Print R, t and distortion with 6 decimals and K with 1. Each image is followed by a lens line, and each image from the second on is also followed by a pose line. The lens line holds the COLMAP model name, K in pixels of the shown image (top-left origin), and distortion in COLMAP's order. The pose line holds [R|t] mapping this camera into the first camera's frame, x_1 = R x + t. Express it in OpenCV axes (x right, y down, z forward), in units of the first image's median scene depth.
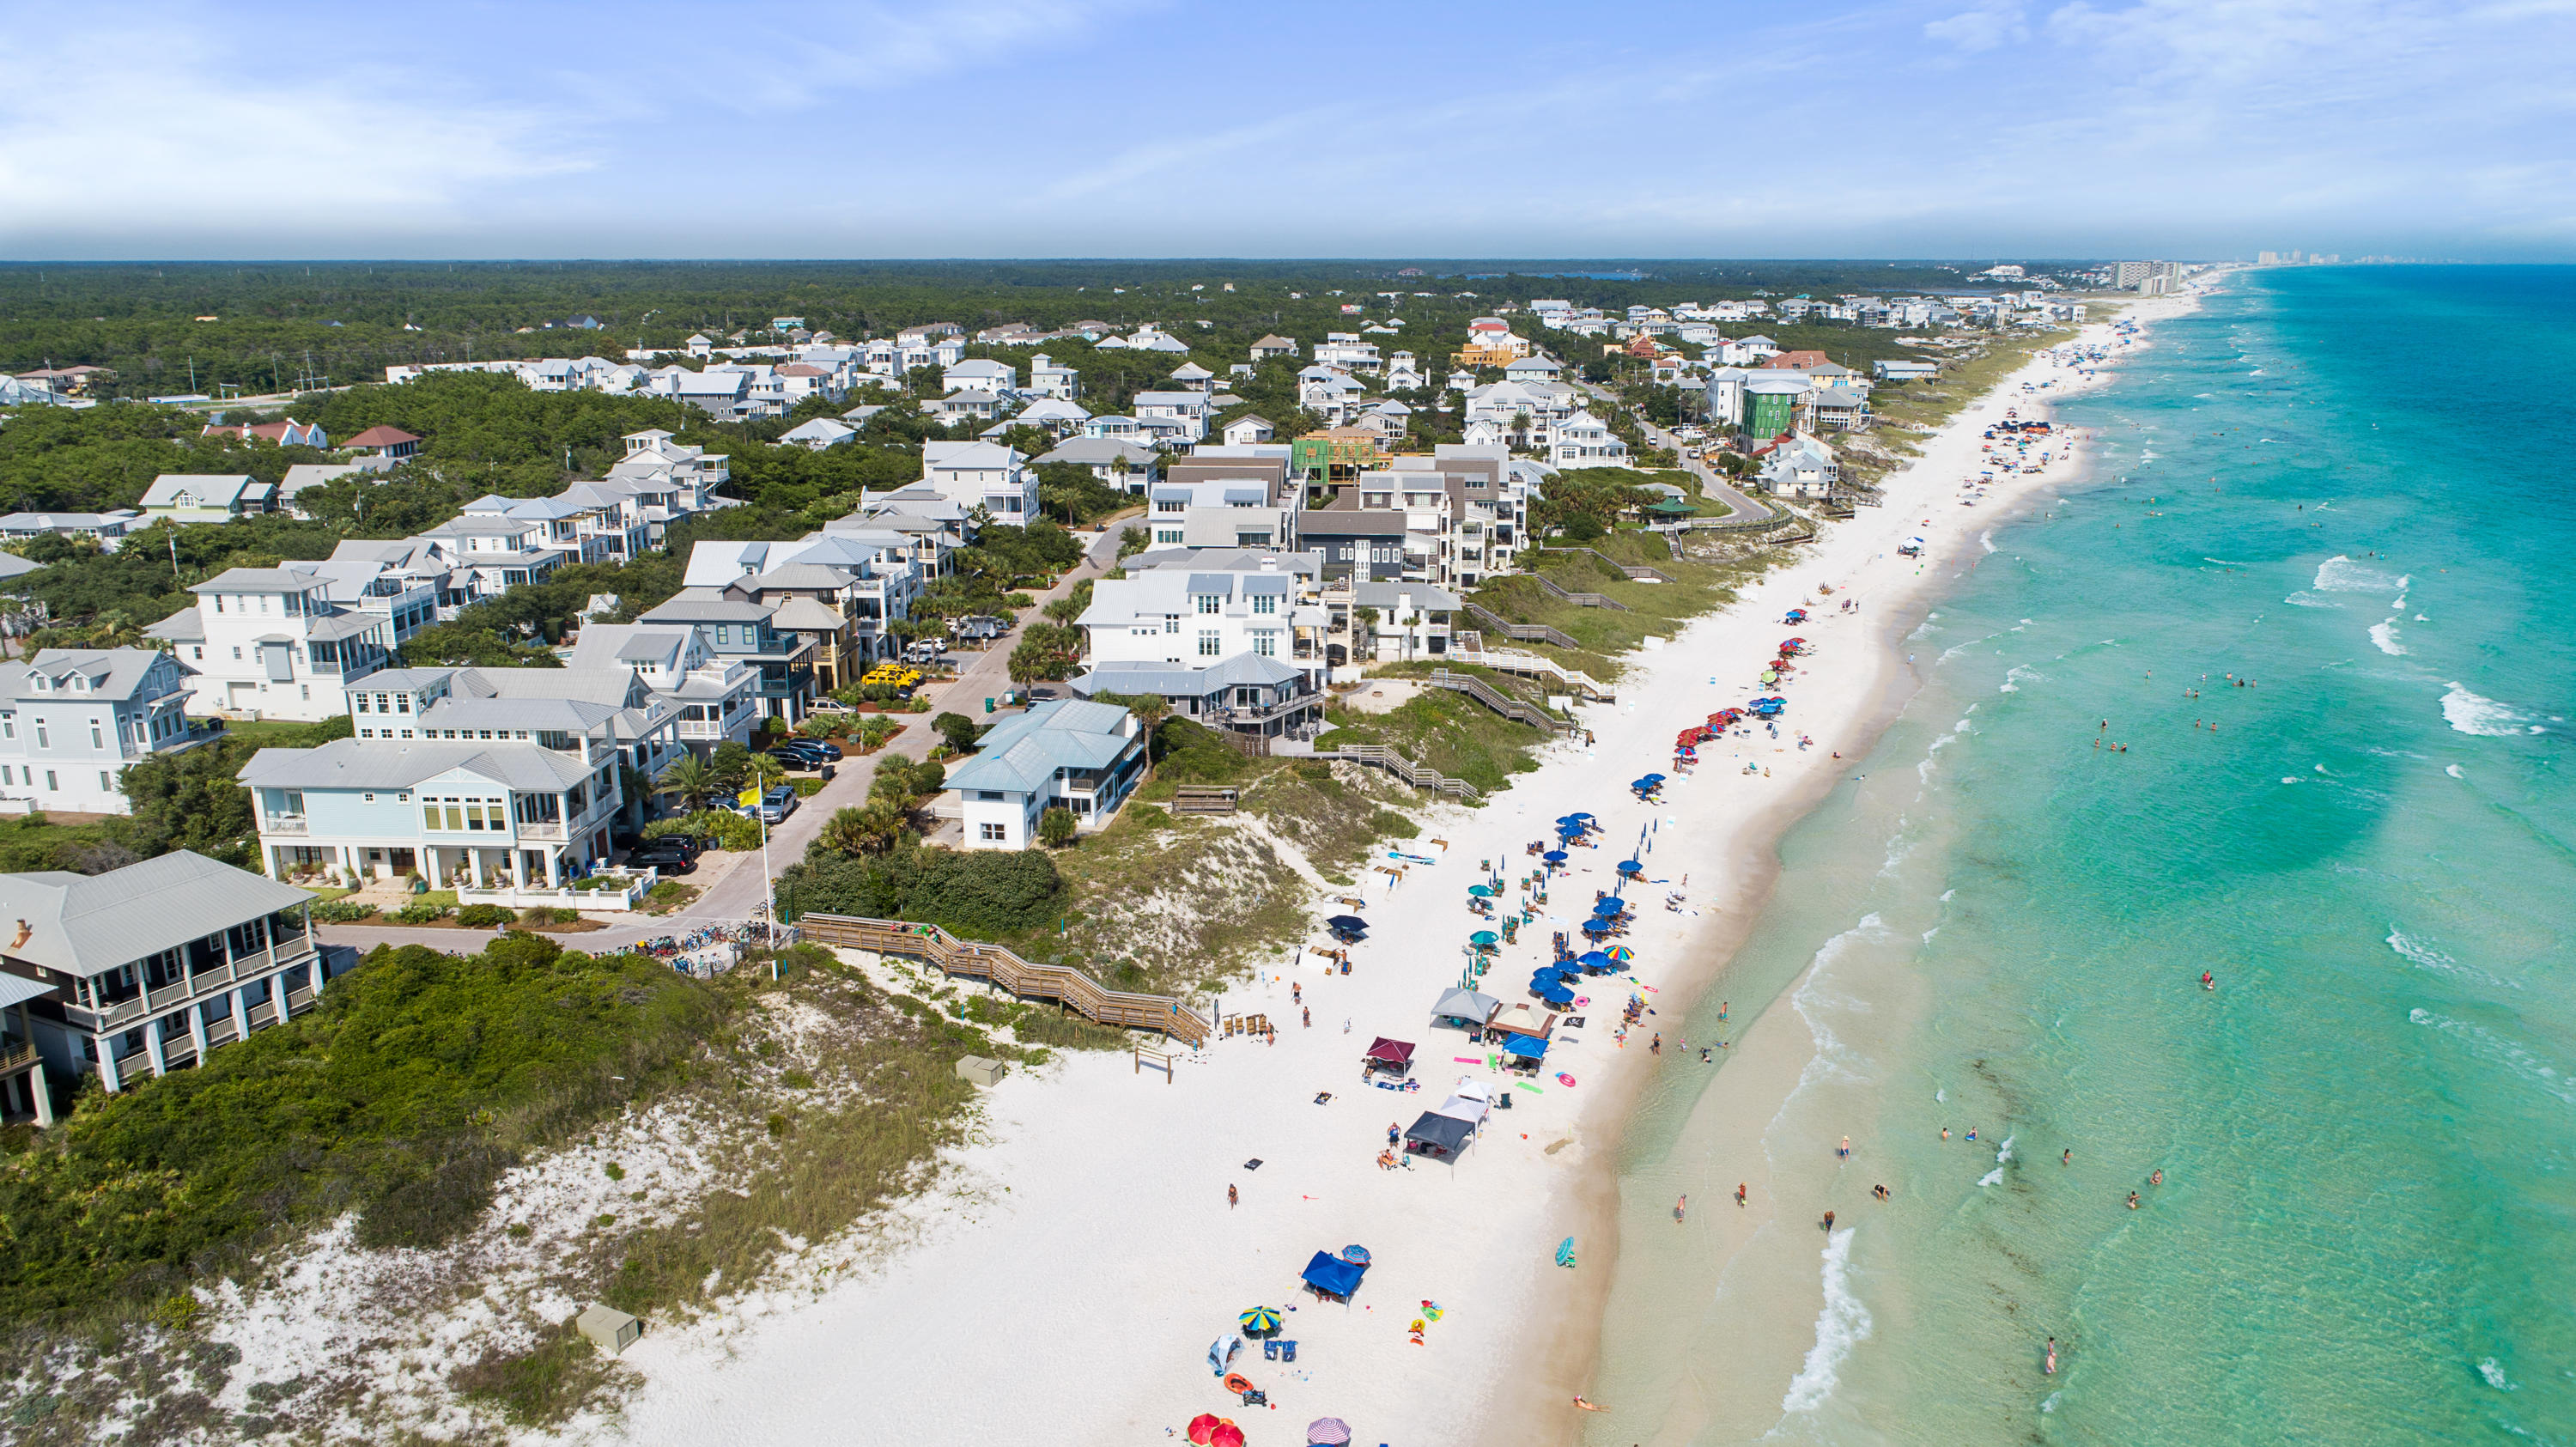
lens RADIAL K [[1734.7, 0, 1288.0], [0, 1734.7, 723.5], [0, 0, 1]] dist [-0.005794, 0.001554]
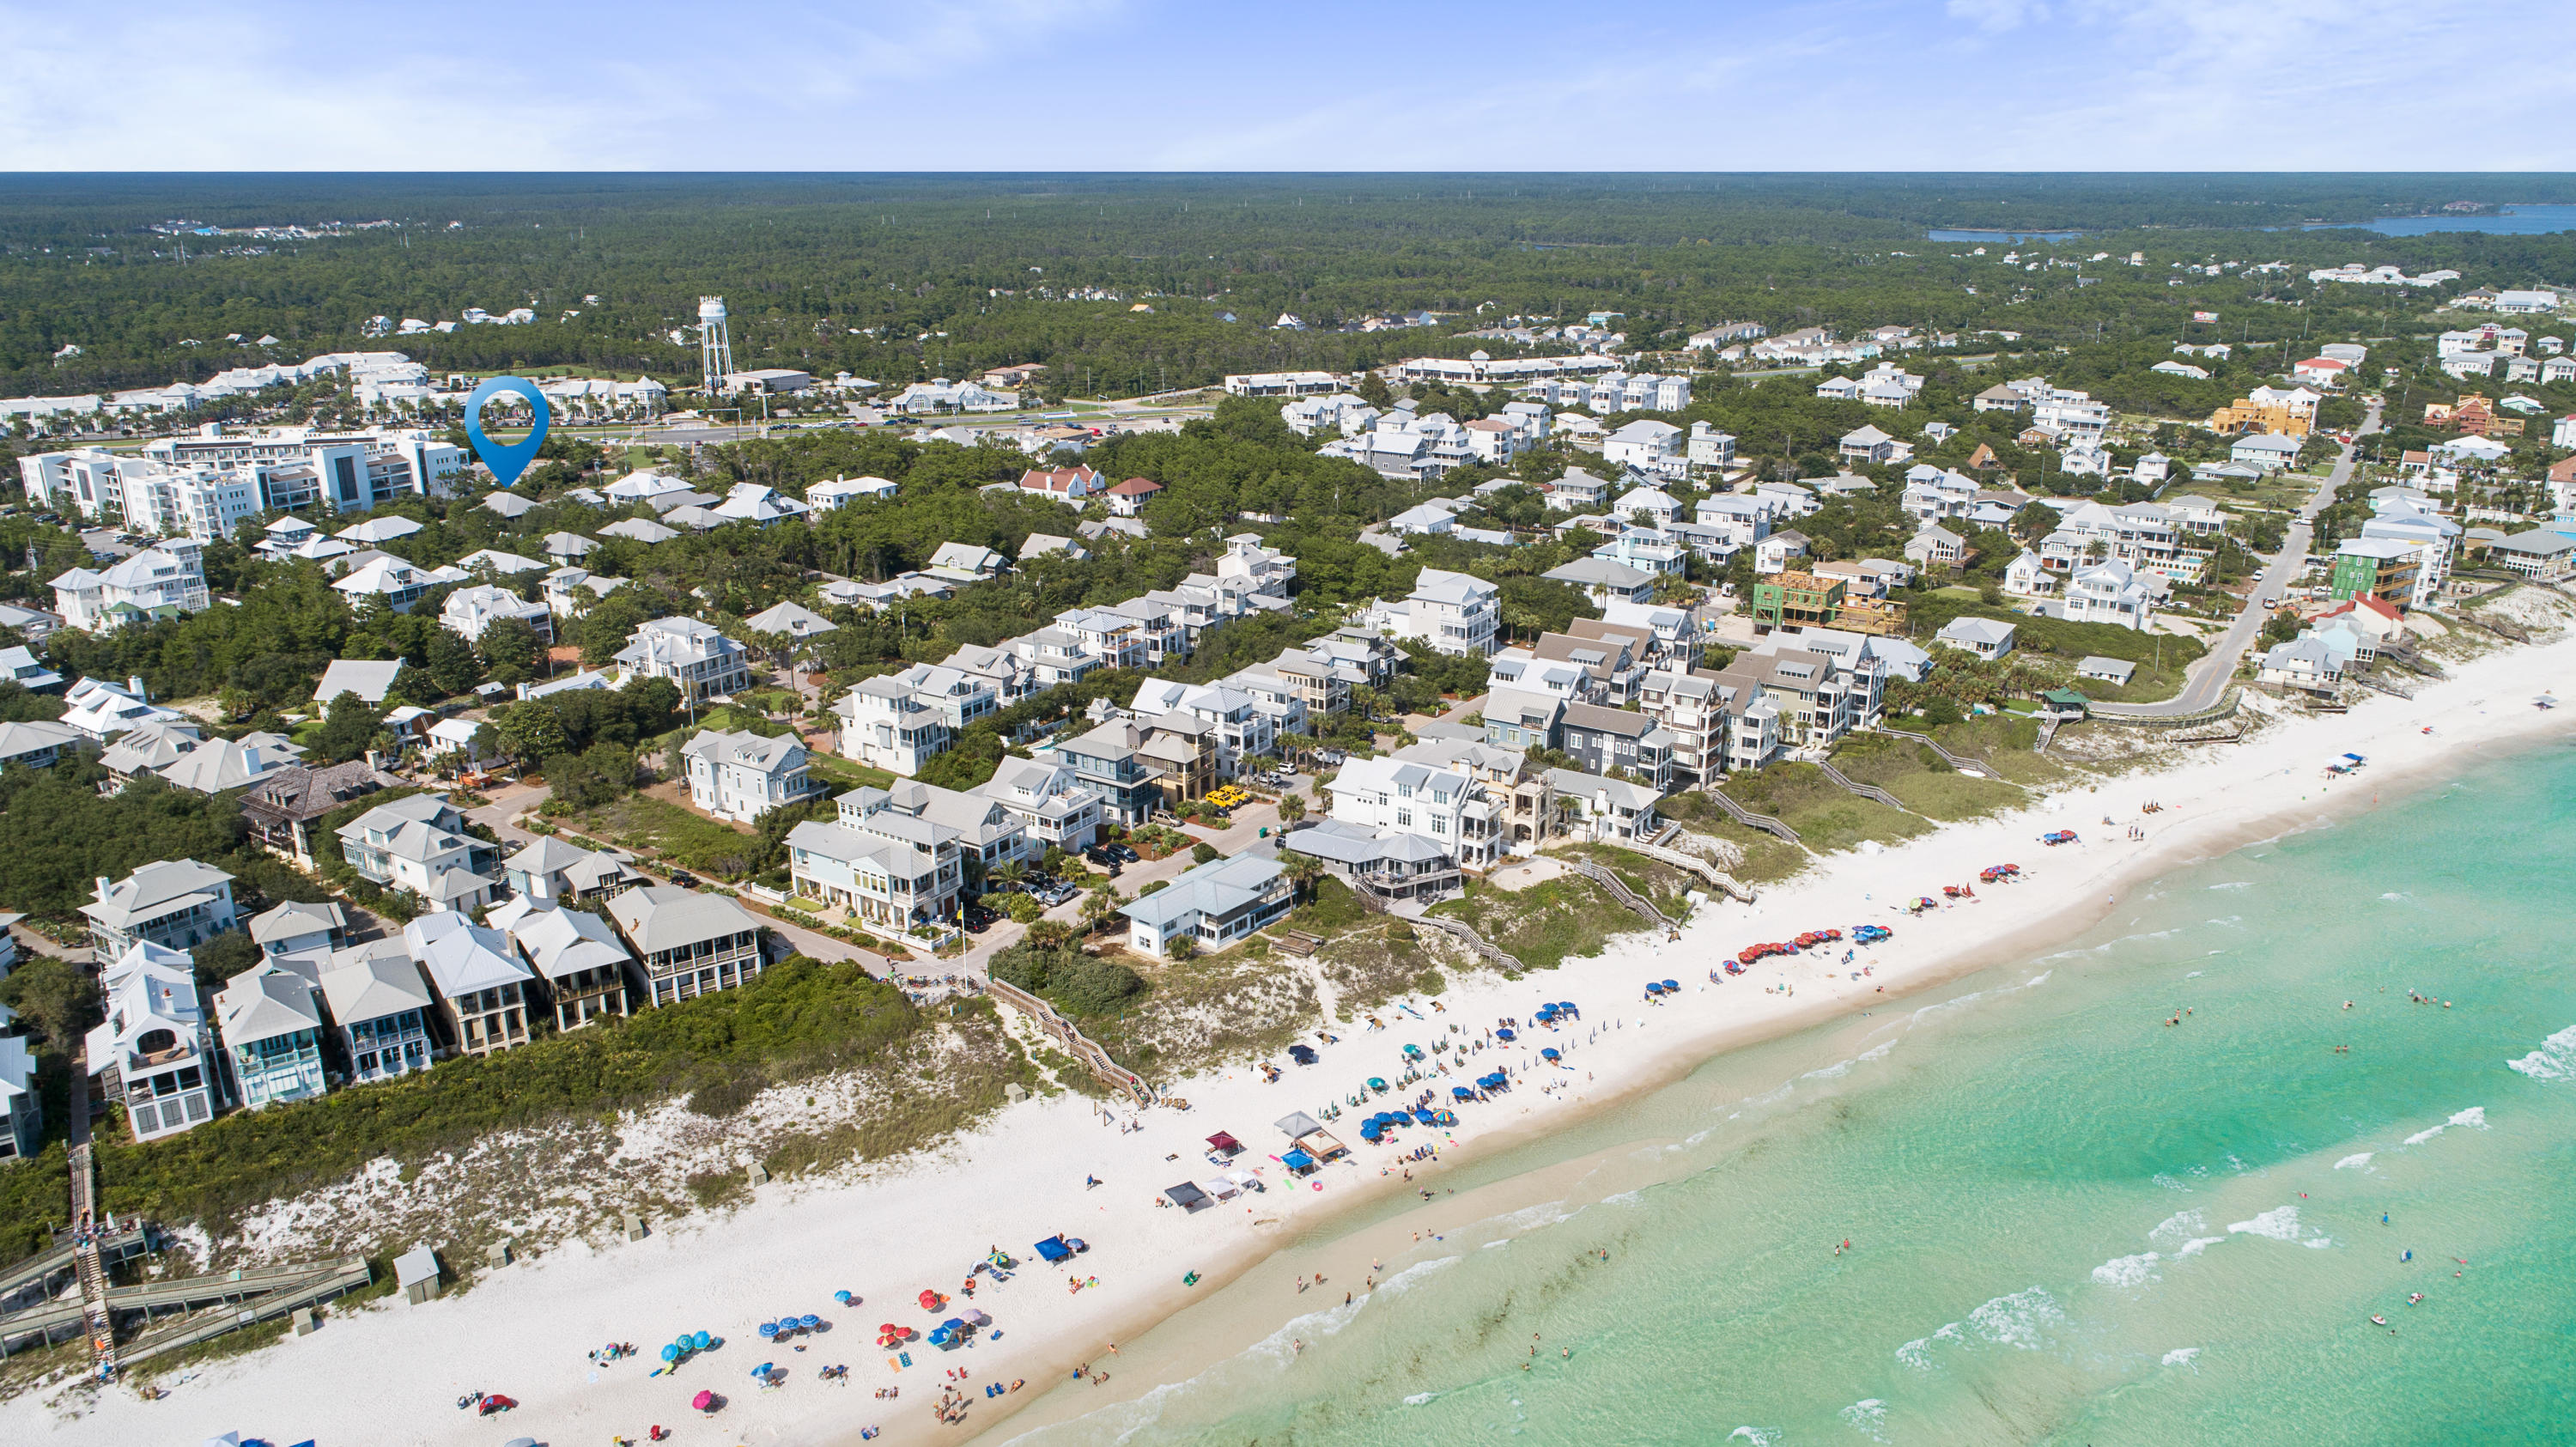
lens RADIAL K [[1862.7, 0, 1382.0], [0, 1862.7, 722.2], [0, 0, 1]] dist [-0.010815, 0.001570]
pose [[0.869845, 0.156845, -0.467727, 0.683326], [-0.127952, 0.987396, 0.093152, -0.281403], [0.476442, -0.021181, 0.878950, -0.359374]]
